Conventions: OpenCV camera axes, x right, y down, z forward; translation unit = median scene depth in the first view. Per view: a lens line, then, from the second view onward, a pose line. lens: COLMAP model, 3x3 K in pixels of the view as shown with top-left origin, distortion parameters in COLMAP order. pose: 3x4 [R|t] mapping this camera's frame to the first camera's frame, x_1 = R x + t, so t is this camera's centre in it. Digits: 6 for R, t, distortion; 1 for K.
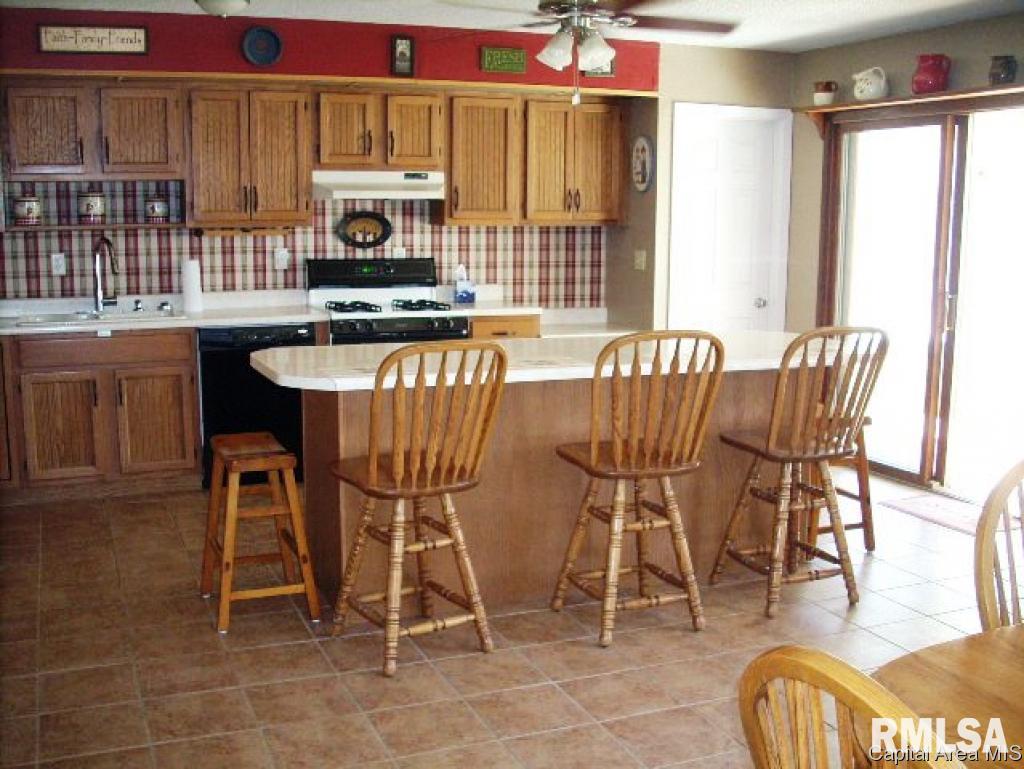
lens RADIAL K [[1133.3, 0, 505.6], [0, 1133.3, 389.9], [0, 0, 1]] dist [-0.108493, 0.000000]
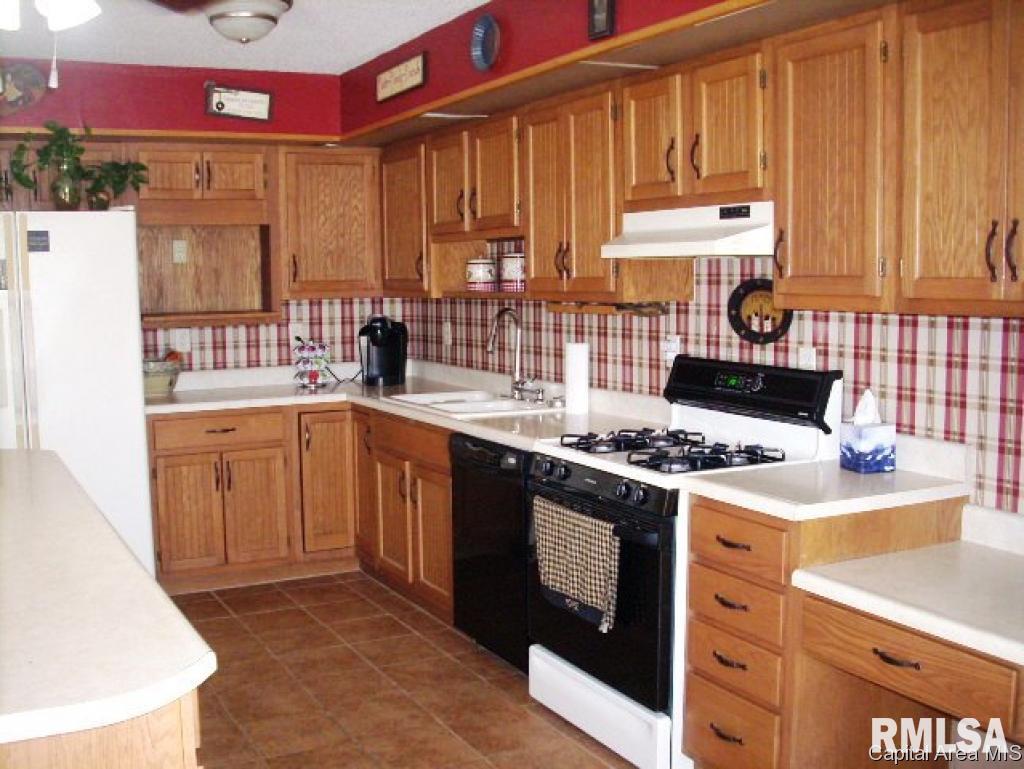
lens RADIAL K [[1133.3, 0, 510.8], [0, 1133.3, 381.8], [0, 0, 1]] dist [-0.108493, 0.000000]
pose [[0.110908, 0.090014, -0.989746, 0.425182], [-0.154629, 0.985325, 0.072285, -0.129492], [0.981728, 0.145027, 0.123199, 0.820134]]
